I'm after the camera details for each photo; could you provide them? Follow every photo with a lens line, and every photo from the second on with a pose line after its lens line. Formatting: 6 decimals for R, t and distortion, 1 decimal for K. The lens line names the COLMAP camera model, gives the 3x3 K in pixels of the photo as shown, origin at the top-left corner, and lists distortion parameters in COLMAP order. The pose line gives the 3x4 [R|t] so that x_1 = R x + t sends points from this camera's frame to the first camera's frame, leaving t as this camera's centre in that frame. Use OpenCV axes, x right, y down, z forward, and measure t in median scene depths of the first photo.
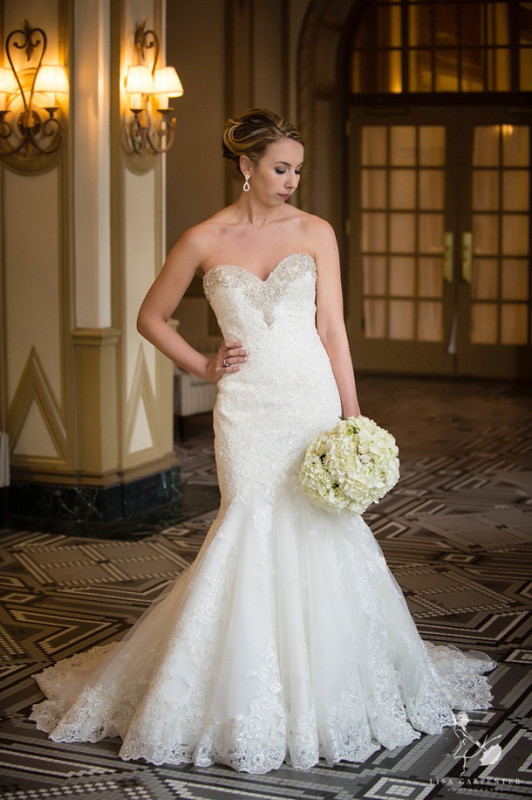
lens RADIAL K [[1615.2, 0, 266.0], [0, 1615.2, 400.0], [0, 0, 1]] dist [-0.339370, -0.235285]
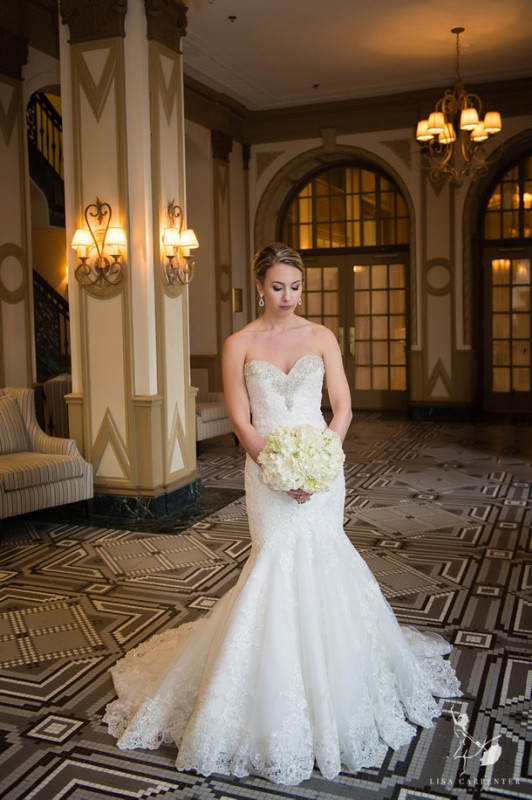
lens RADIAL K [[803.9, 0, 236.5], [0, 803.9, 356.9], [0, 0, 1]] dist [-0.011398, 0.004273]
pose [[0.999648, -0.021303, 0.015828, -0.030920], [0.022304, 0.997570, -0.066009, -0.028988], [-0.014383, 0.066339, 0.997693, 0.212734]]
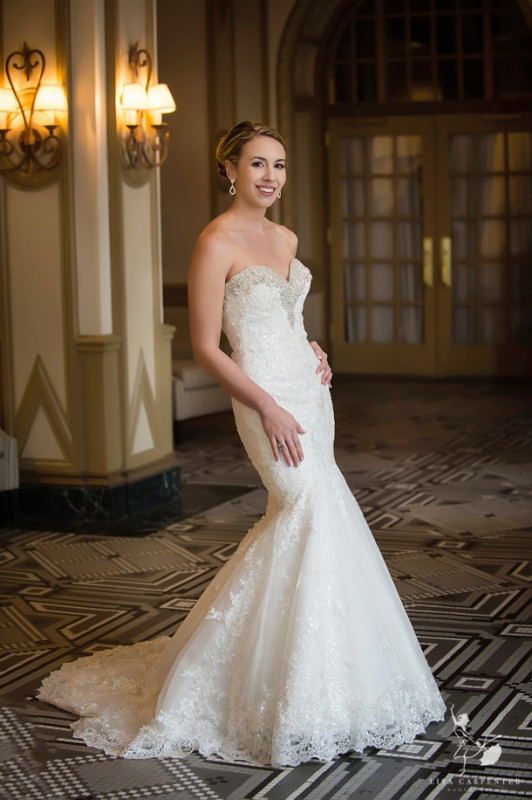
lens RADIAL K [[1615.2, 0, 266.0], [0, 1615.2, 400.0], [0, 0, 1]] dist [-0.339370, -0.235285]
pose [[0.999603, -0.024108, 0.014556, -0.013194], [0.024216, 0.999680, -0.007313, 0.007874], [-0.014375, 0.007662, 0.999867, -0.048461]]
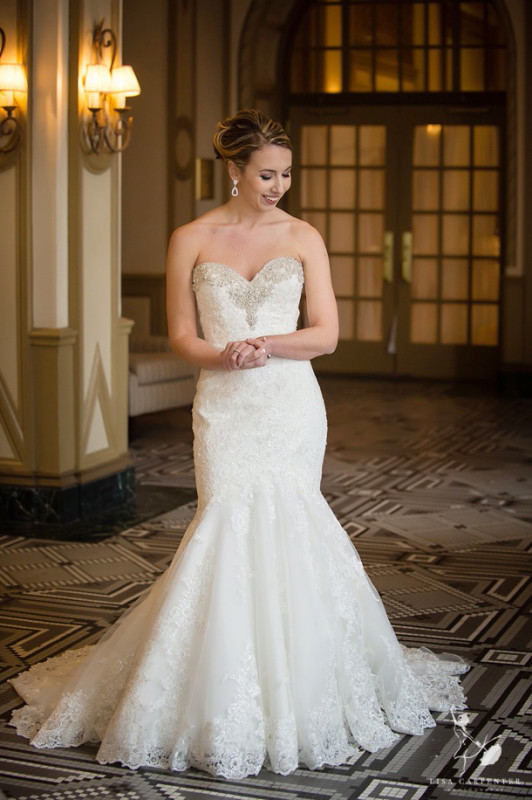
lens RADIAL K [[1615.2, 0, 266.0], [0, 1615.2, 400.0], [0, 0, 1]] dist [-0.339370, -0.235285]
pose [[0.998687, -0.001132, 0.051210, -0.025878], [0.001092, 0.999999, 0.000821, -0.001137], [-0.051211, -0.000764, 0.998688, 0.003304]]
